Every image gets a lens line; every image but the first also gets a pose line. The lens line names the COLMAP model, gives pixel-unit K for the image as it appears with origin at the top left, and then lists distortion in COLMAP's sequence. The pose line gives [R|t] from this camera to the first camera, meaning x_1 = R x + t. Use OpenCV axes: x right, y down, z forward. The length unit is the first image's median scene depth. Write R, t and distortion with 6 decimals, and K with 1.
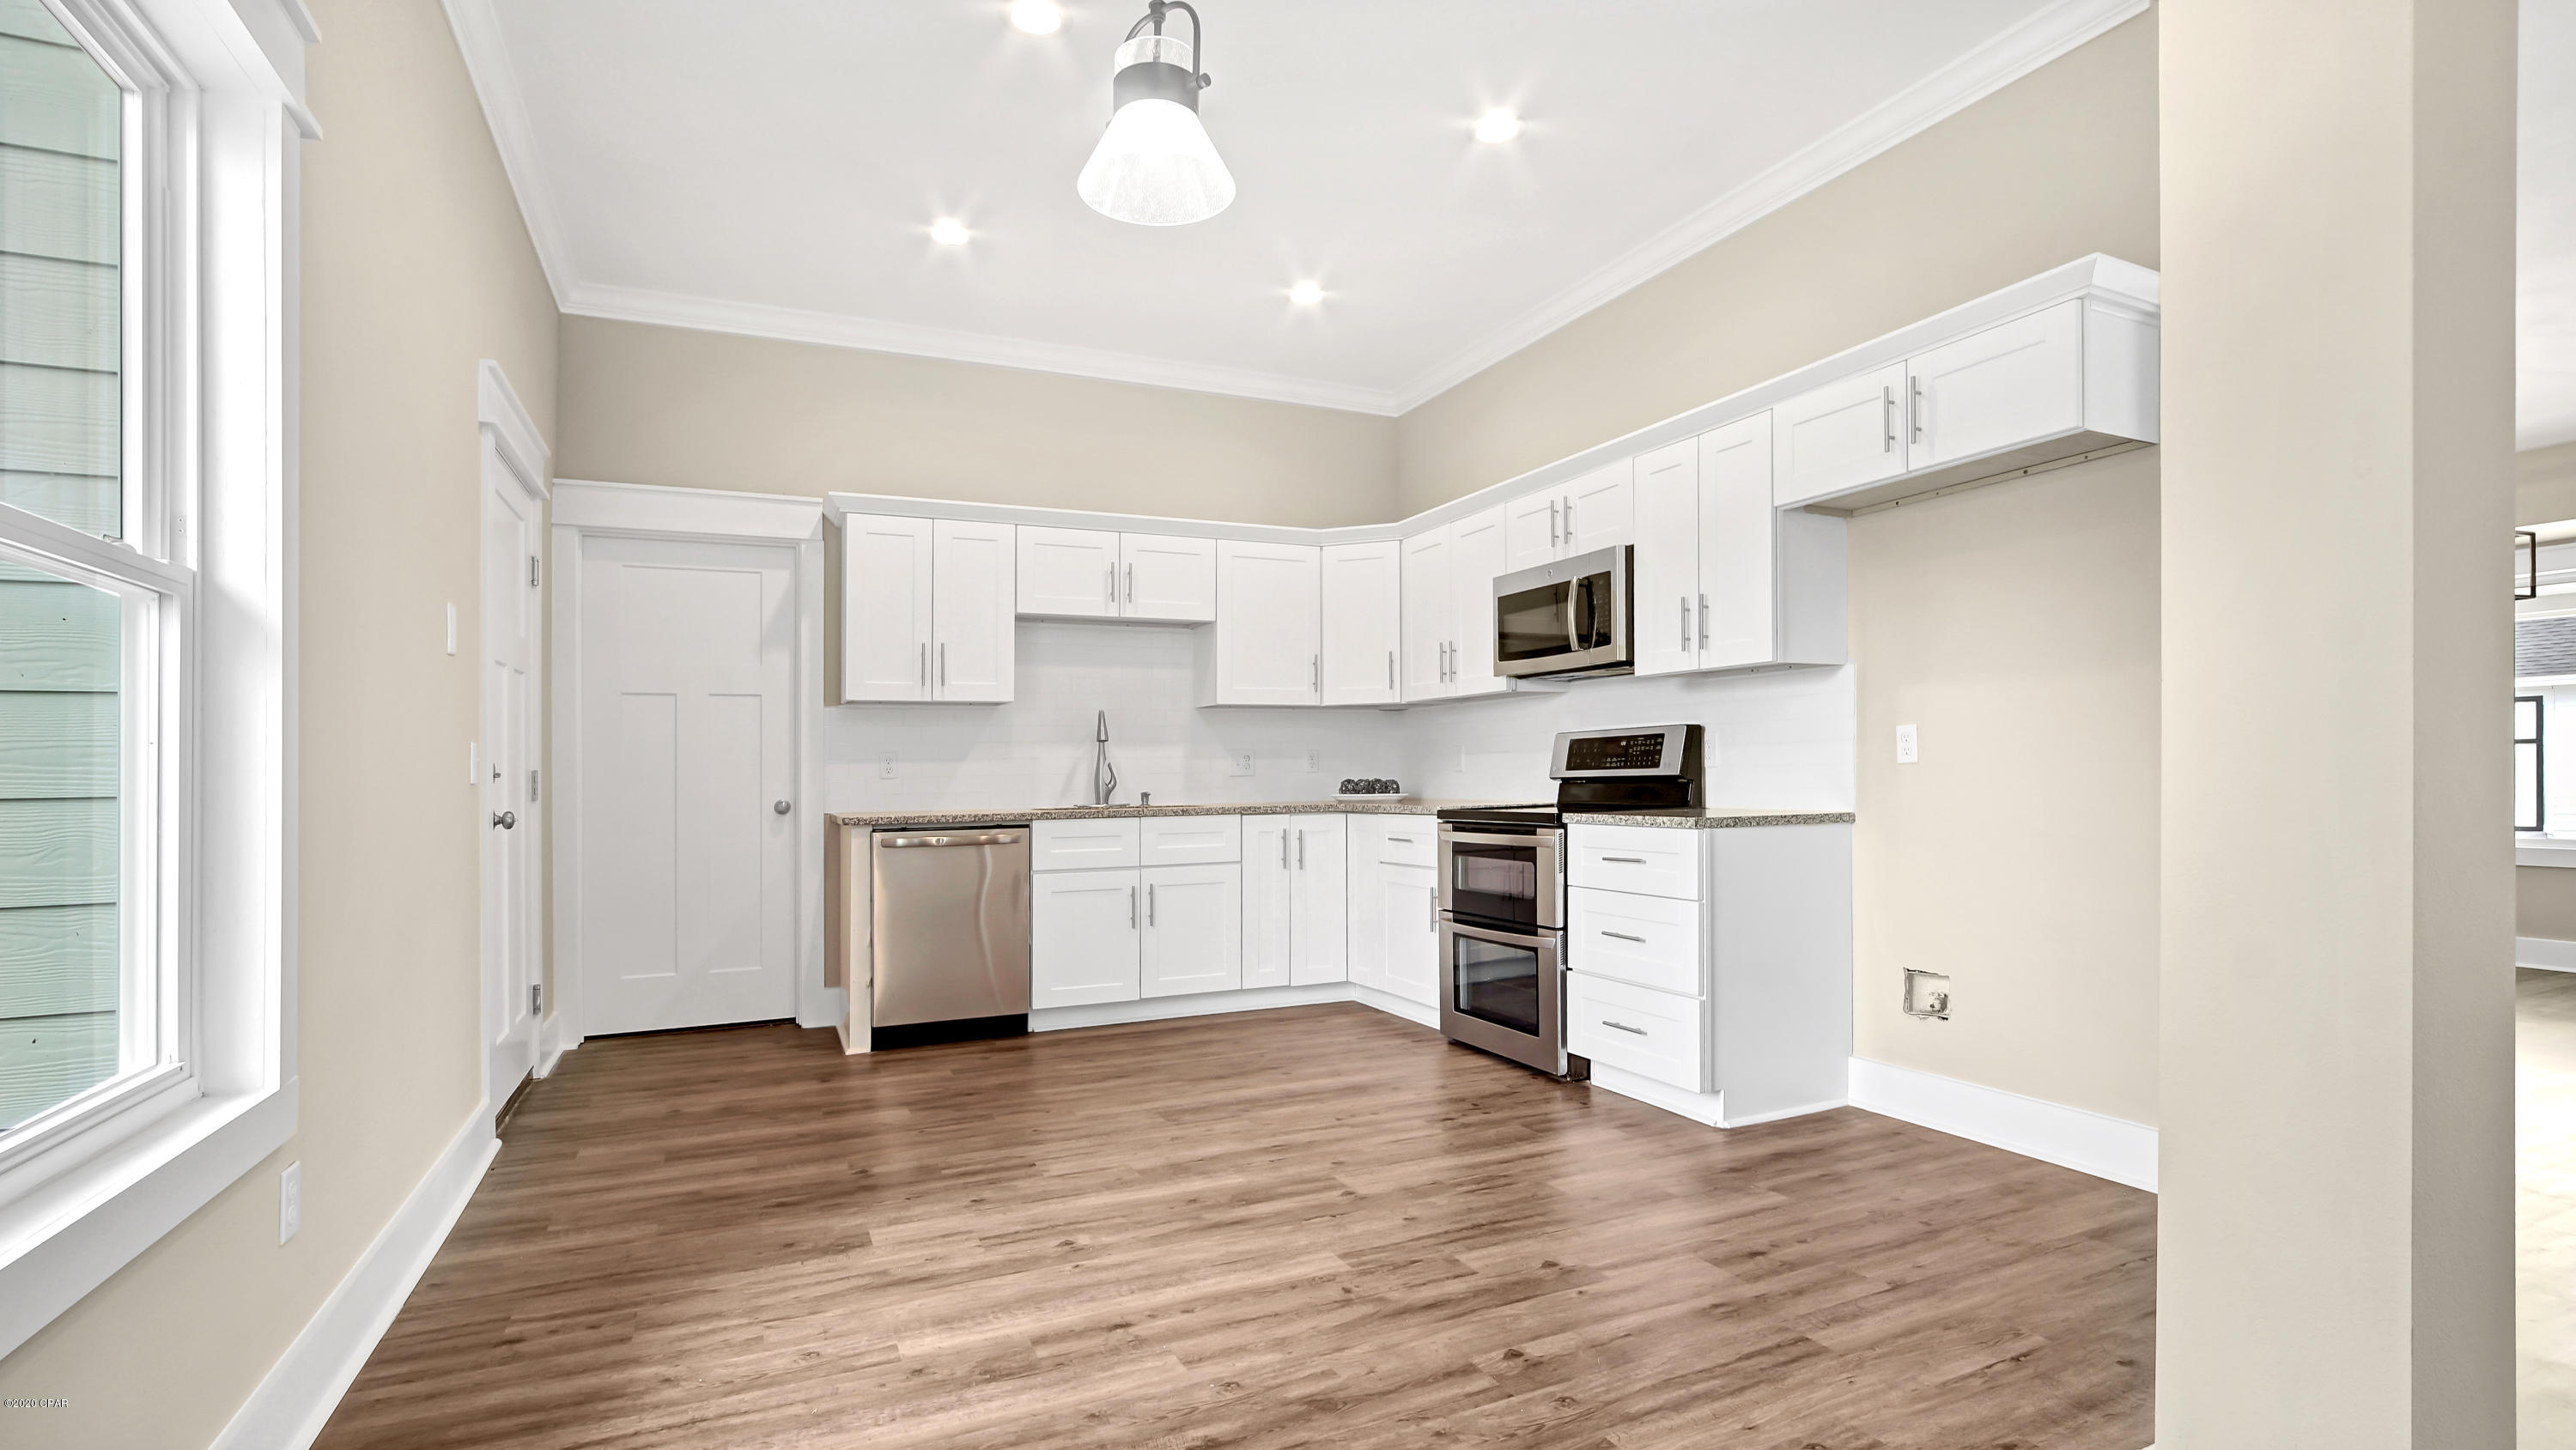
lens RADIAL K [[1200.9, 0, 1316.8], [0, 1200.9, 774.9], [0, 0, 1]] dist [-0.000005, 0.000212]
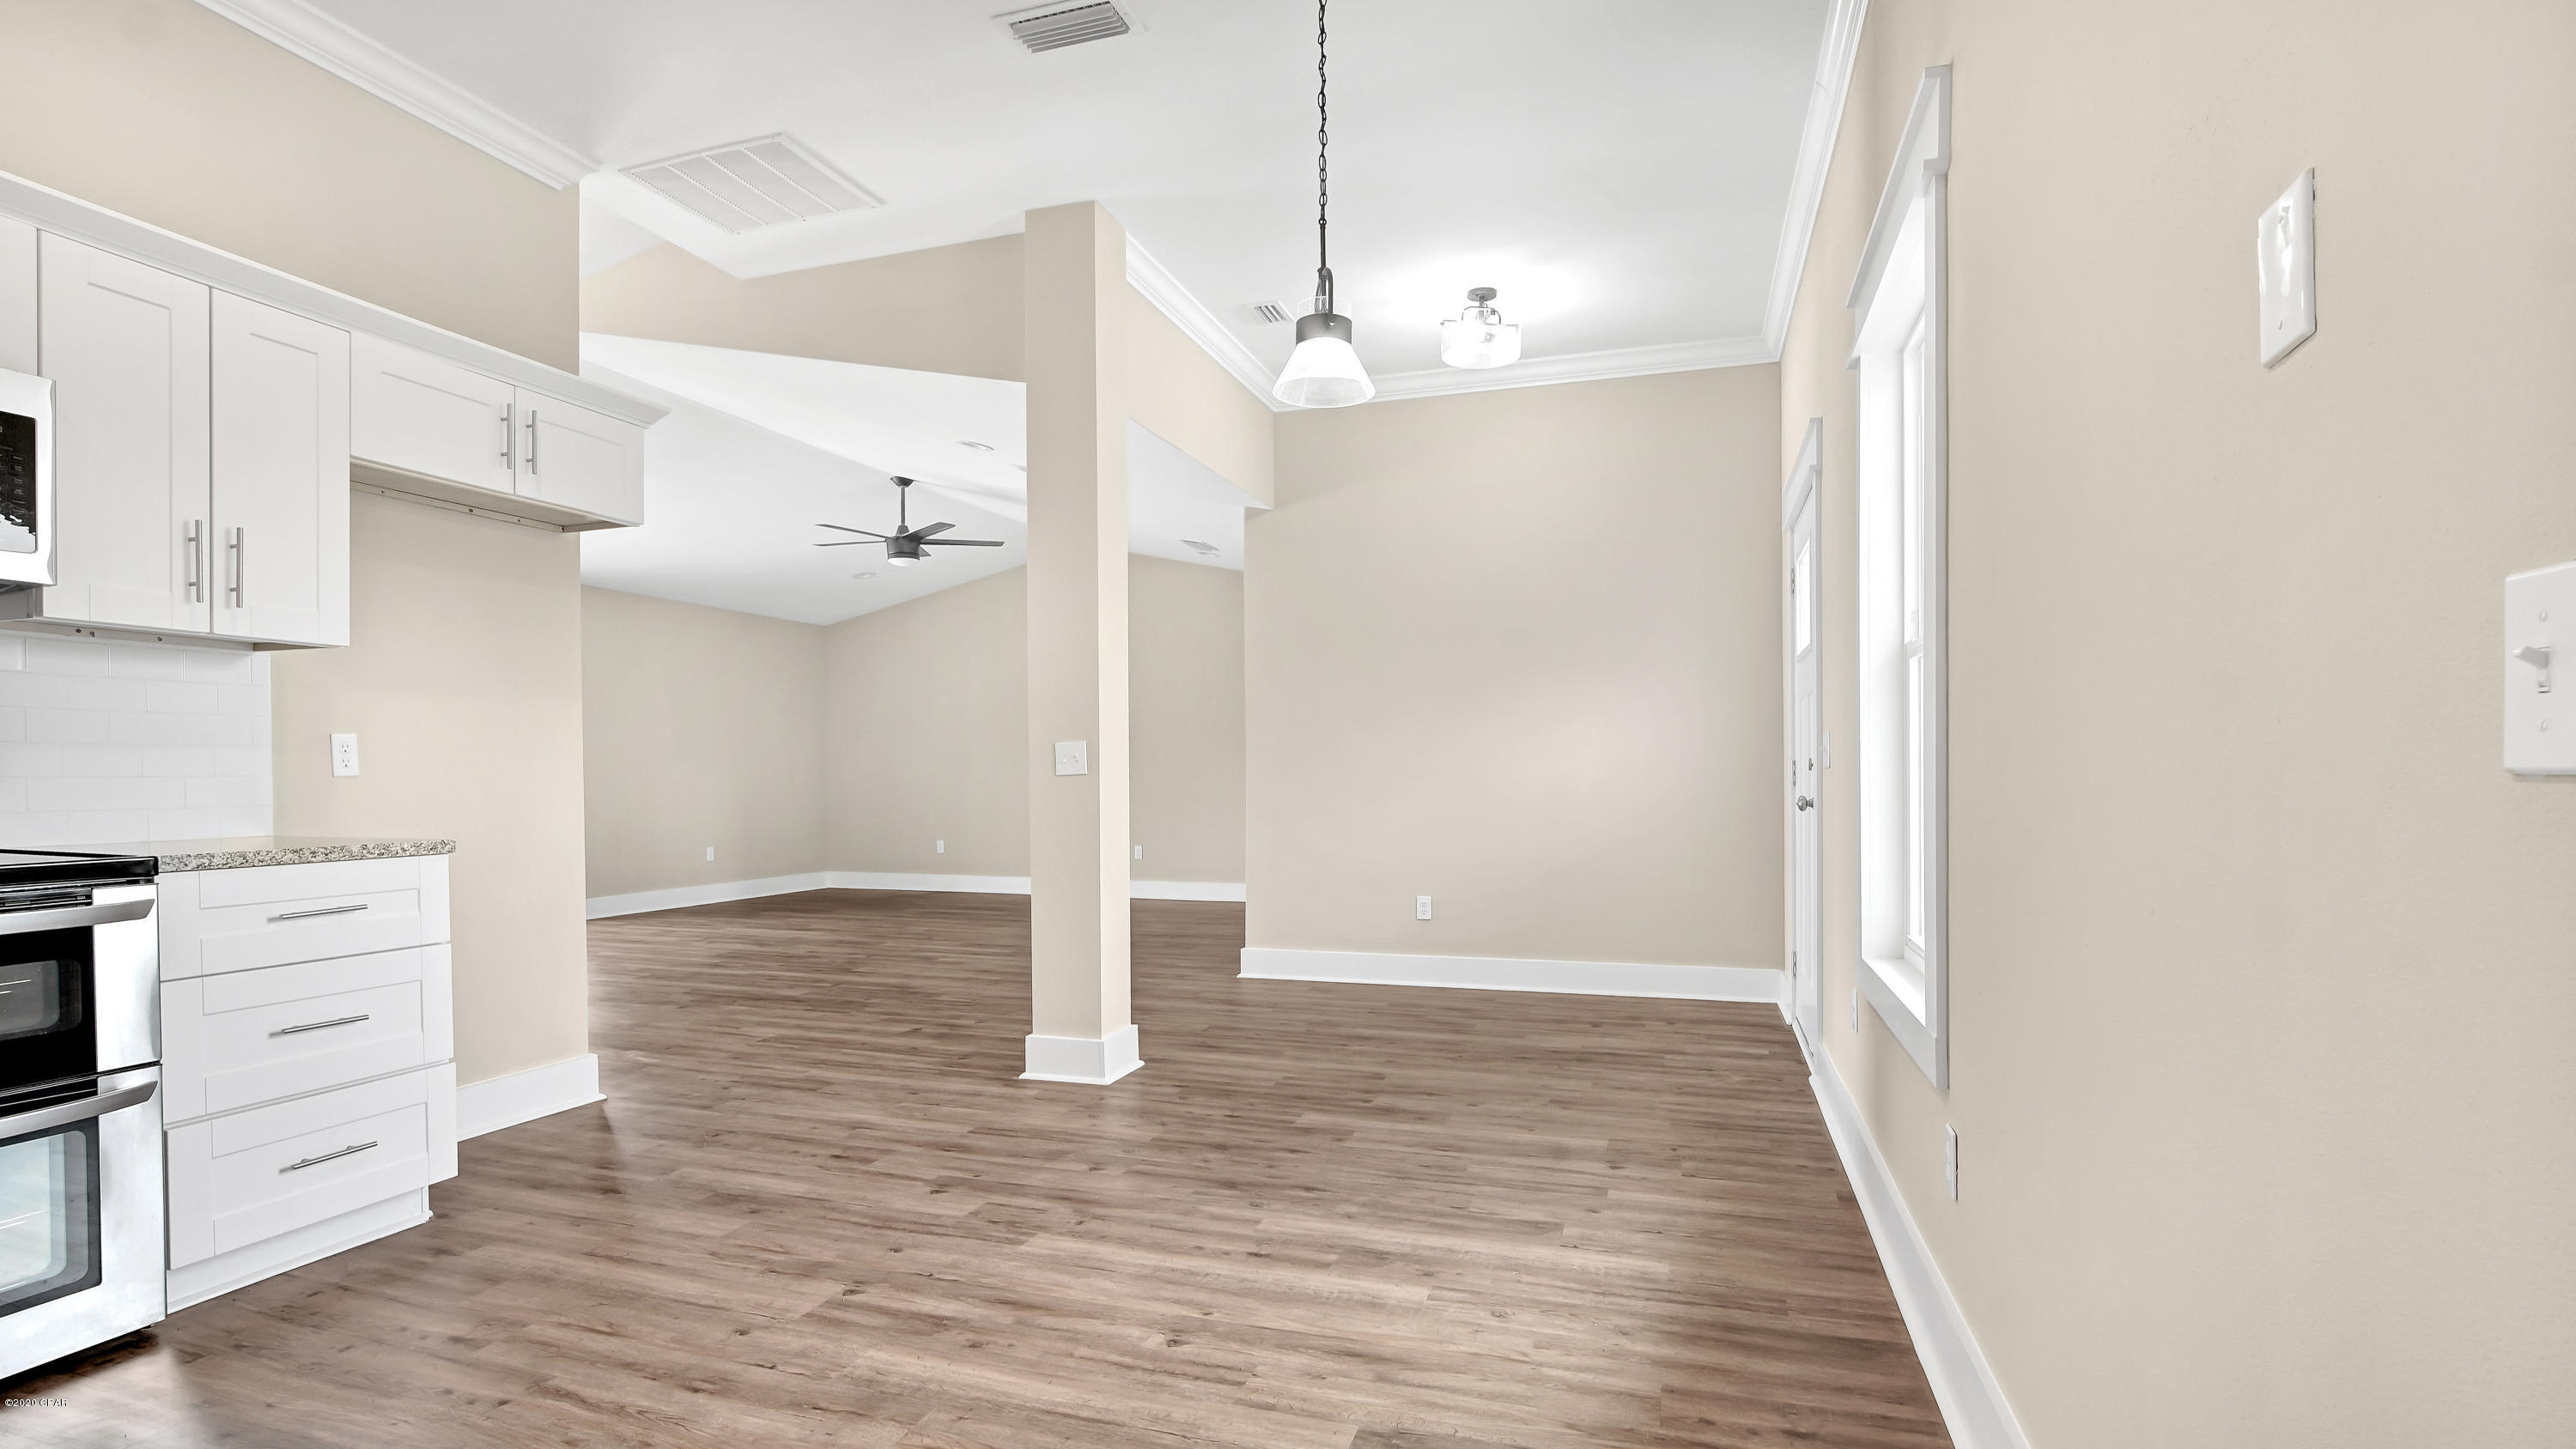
lens RADIAL K [[1158.1, 0, 1280.0], [0, 1158.1, 737.9], [0, 0, 1]] dist [-0.033897, 0.010699]
pose [[-0.713050, 0.043258, 0.699778, -0.925412], [0.019754, 0.998938, -0.041622, 0.016805], [-0.700835, -0.015855, -0.713147, 1.704674]]
